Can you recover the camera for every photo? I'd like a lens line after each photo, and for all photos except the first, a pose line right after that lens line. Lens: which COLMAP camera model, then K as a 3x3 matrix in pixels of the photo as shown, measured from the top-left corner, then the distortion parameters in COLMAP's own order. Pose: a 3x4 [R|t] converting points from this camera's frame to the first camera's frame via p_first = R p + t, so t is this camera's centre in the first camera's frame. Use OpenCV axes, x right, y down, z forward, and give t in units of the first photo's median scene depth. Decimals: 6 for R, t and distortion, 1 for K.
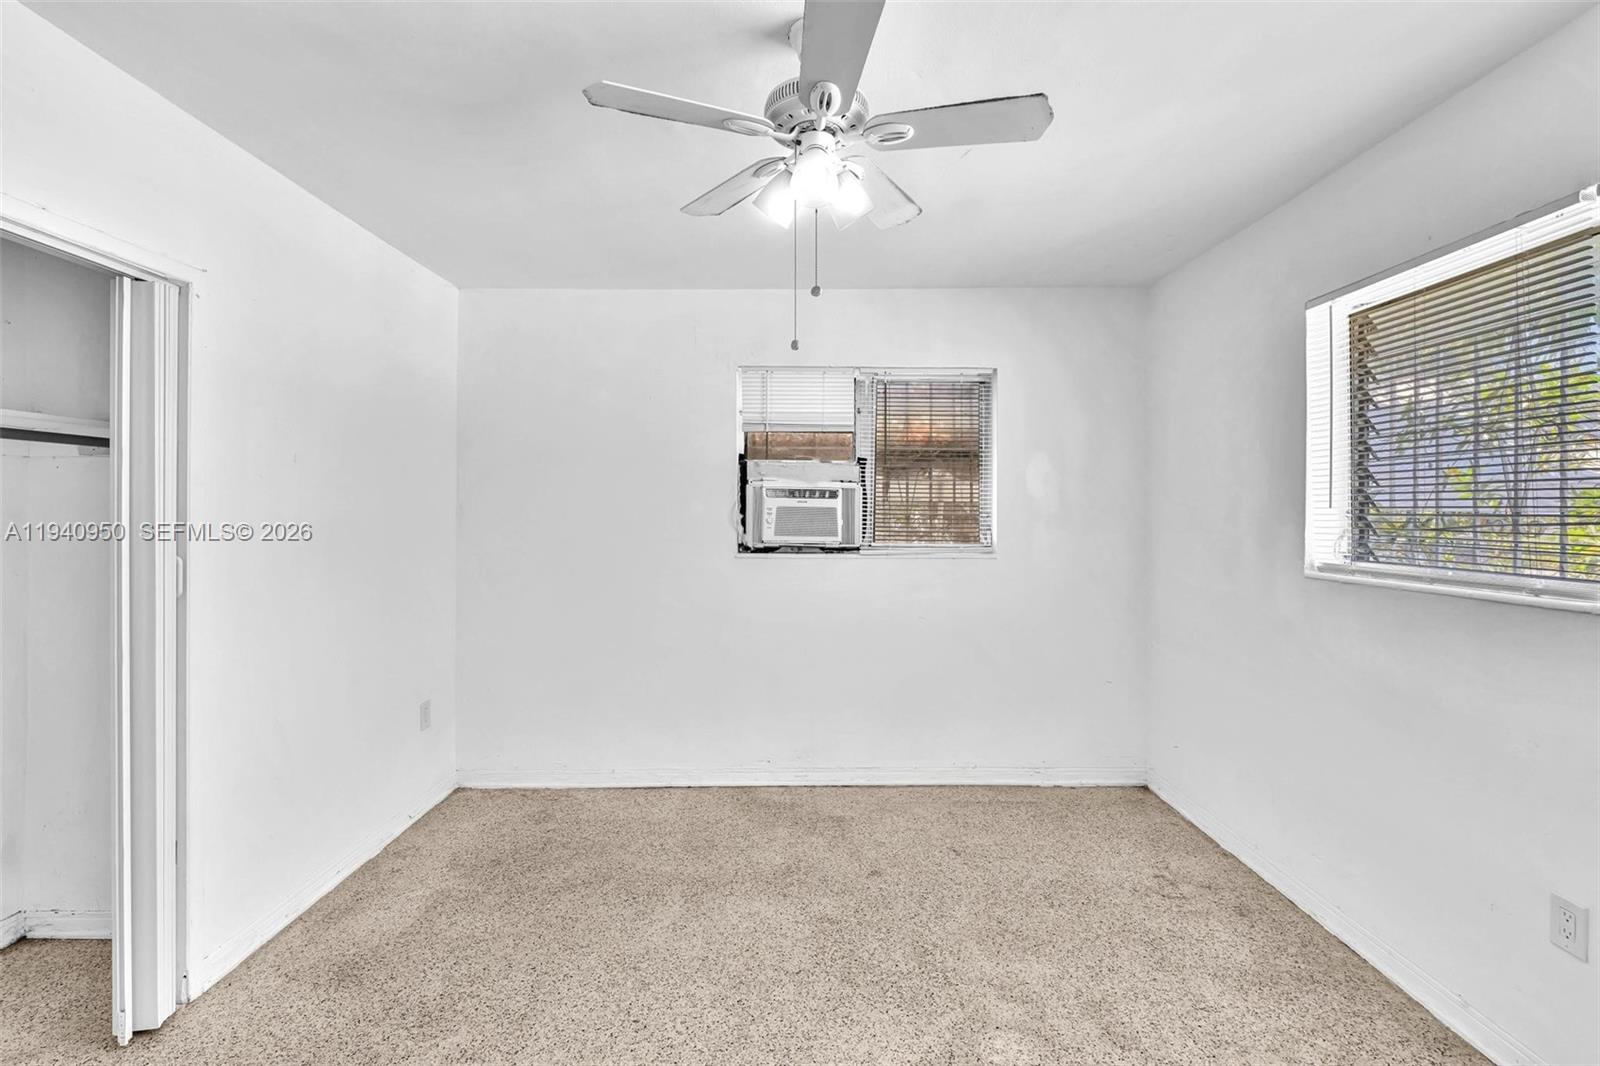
lens RADIAL K [[727.7, 0, 798.1], [0, 727.7, 517.5], [0, 0, 1]] dist [-0.009238, 0.002956]
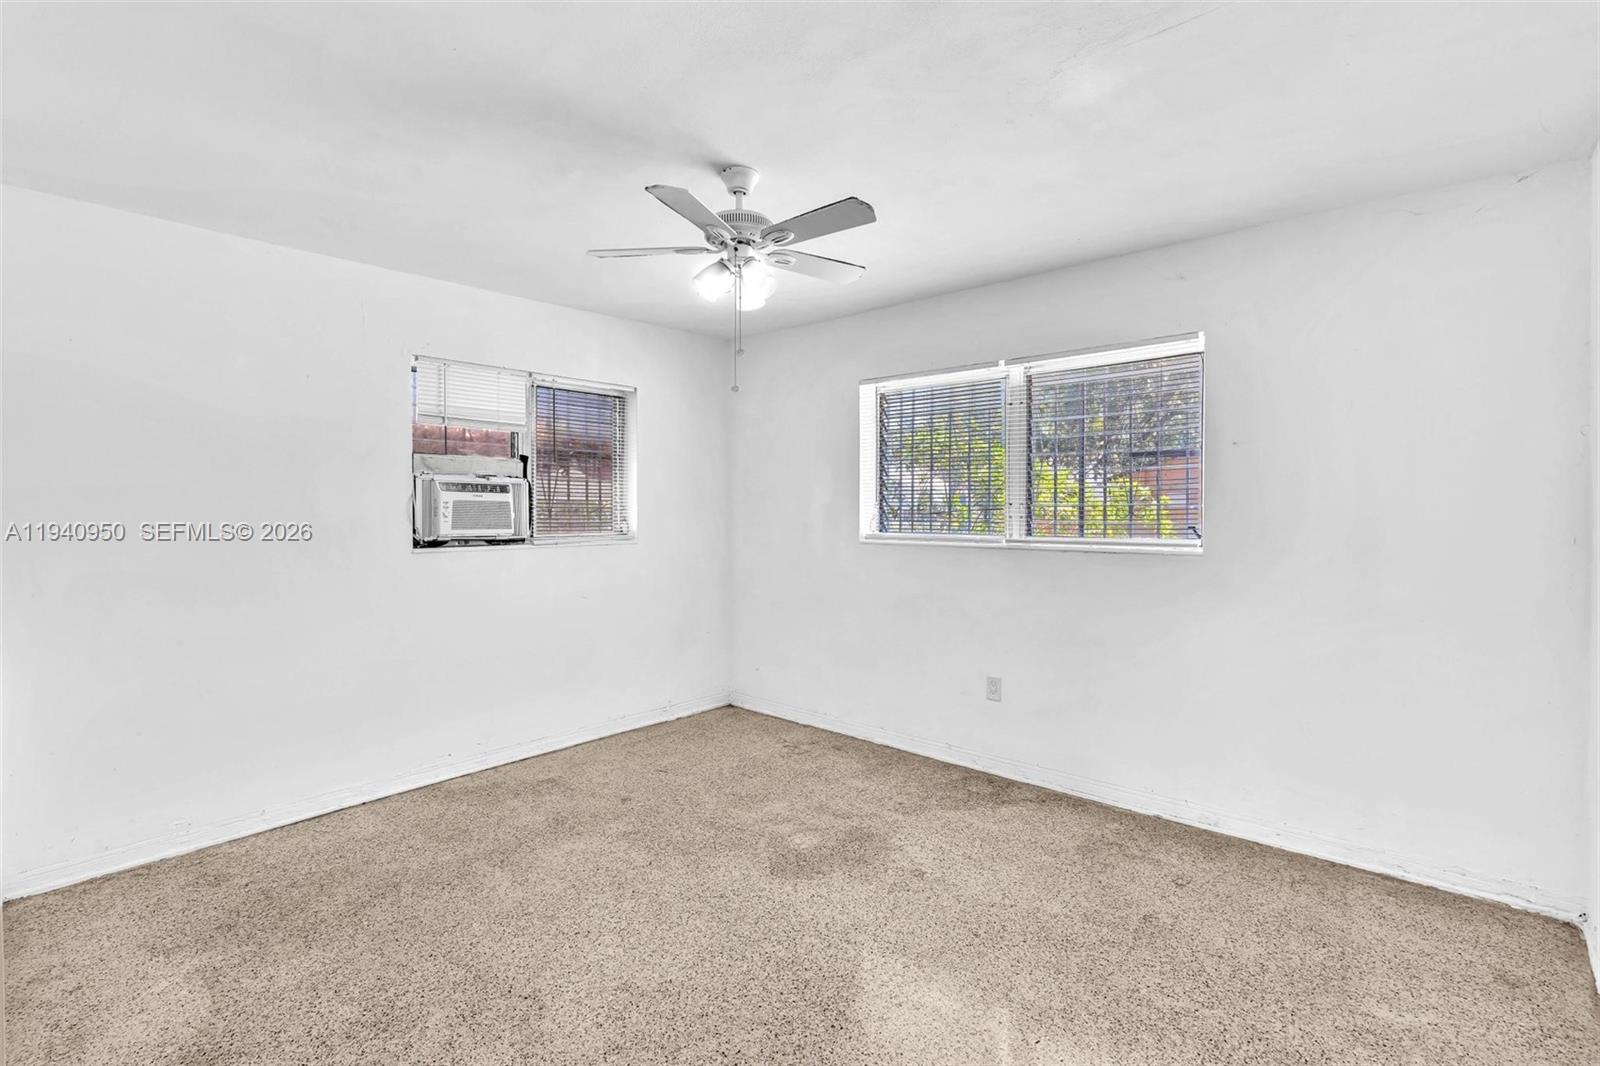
lens RADIAL K [[727.7, 0, 816.9], [0, 727.7, 527.6], [0, 0, 1]] dist [-0.009238, 0.002956]
pose [[0.664654, -0.022704, 0.746806, -0.451609], [0.009094, 0.999710, 0.022299, 0.004952], [-0.747096, -0.008030, 0.664667, -0.040786]]
